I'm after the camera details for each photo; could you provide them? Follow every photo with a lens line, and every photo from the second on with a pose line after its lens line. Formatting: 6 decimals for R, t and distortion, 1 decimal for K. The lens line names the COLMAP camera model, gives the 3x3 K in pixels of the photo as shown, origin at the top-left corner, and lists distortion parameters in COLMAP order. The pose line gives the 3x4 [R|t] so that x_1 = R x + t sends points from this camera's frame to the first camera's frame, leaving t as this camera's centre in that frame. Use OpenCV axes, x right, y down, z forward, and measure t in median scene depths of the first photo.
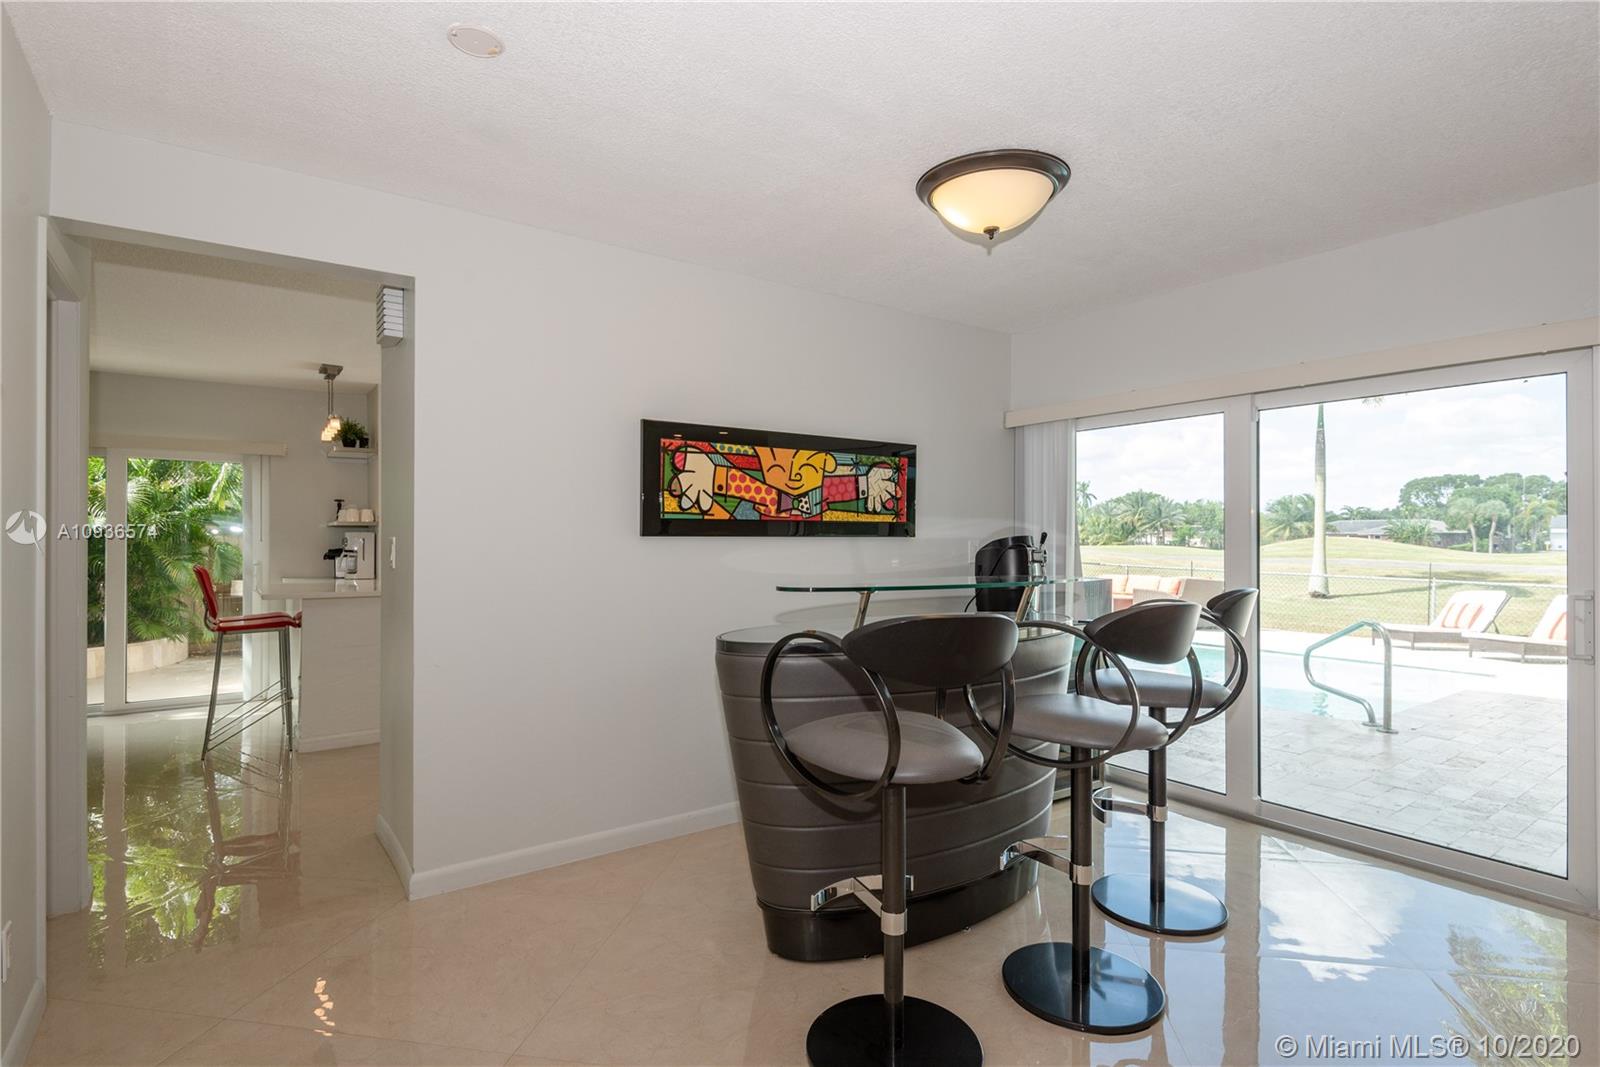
lens RADIAL K [[800.9, 0, 804.0], [0, 800.9, 544.9], [0, 0, 1]] dist [0.015314, -0.007151]
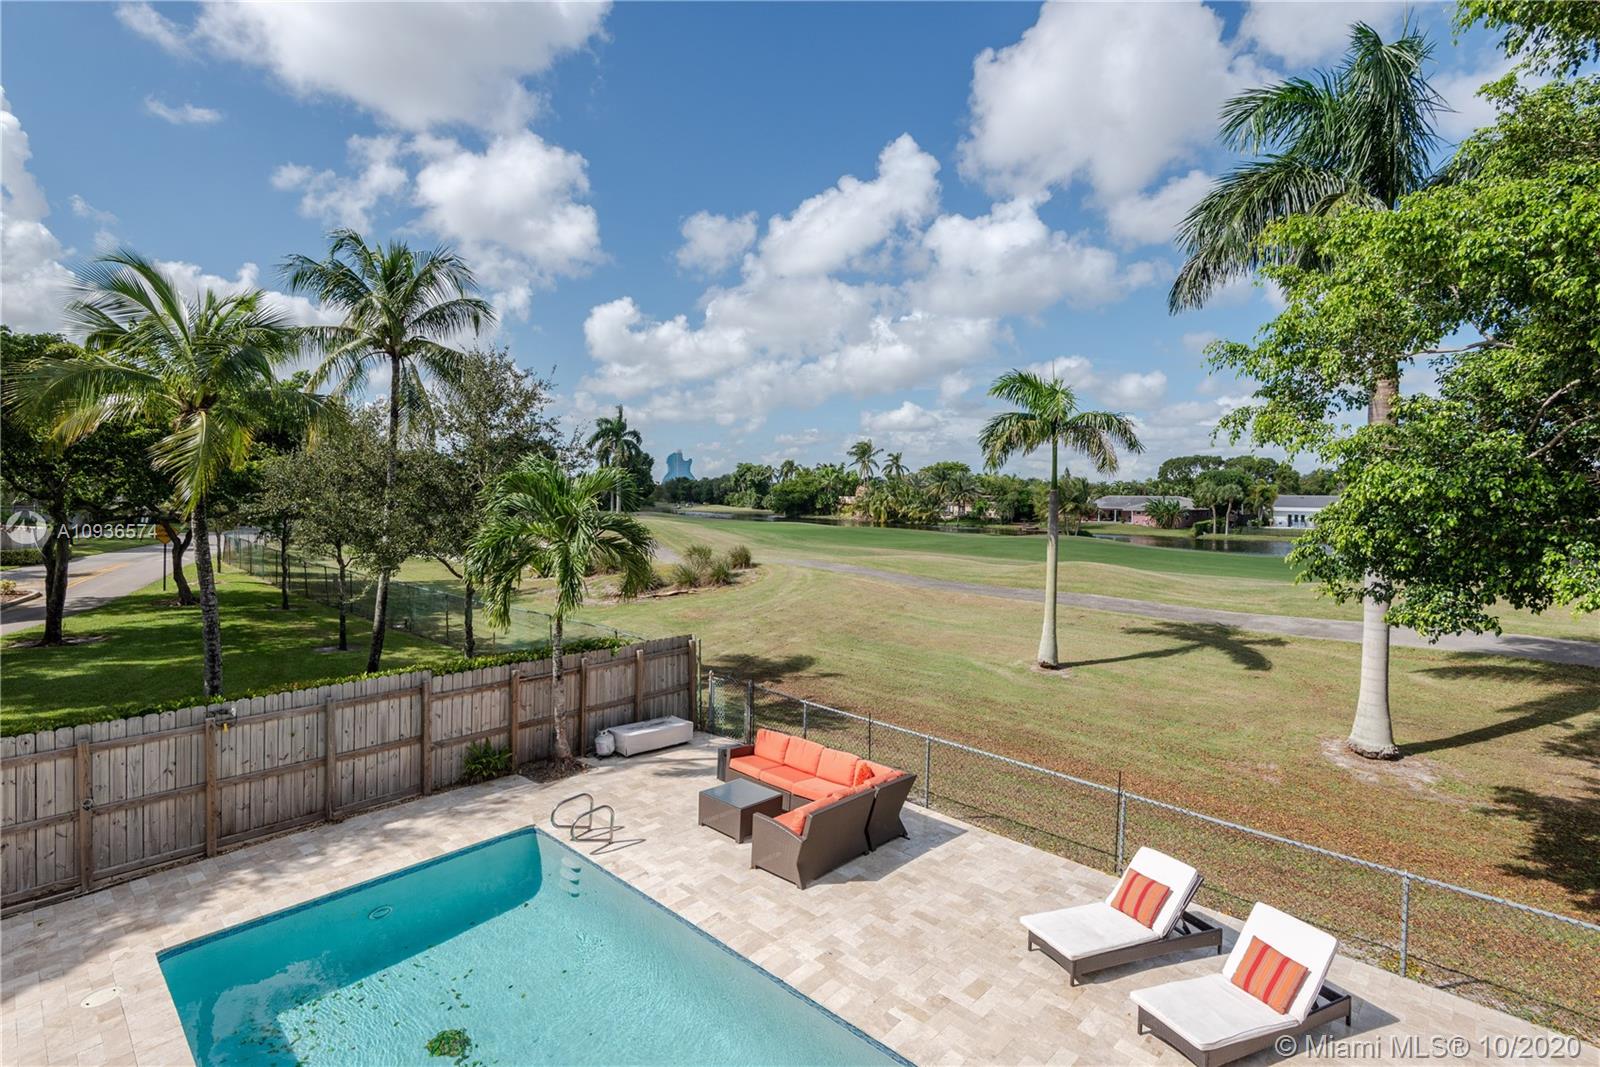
lens RADIAL K [[741.5, 0, 788.2], [0, 741.5, 521.7], [0, 0, 1]] dist [0.023961, -0.011329]
pose [[0.985694, 0.000802, 0.168545, 1.117103], [-0.007641, 0.999173, 0.039936, -0.795540], [-0.168374, -0.040653, 0.984885, 1.162258]]
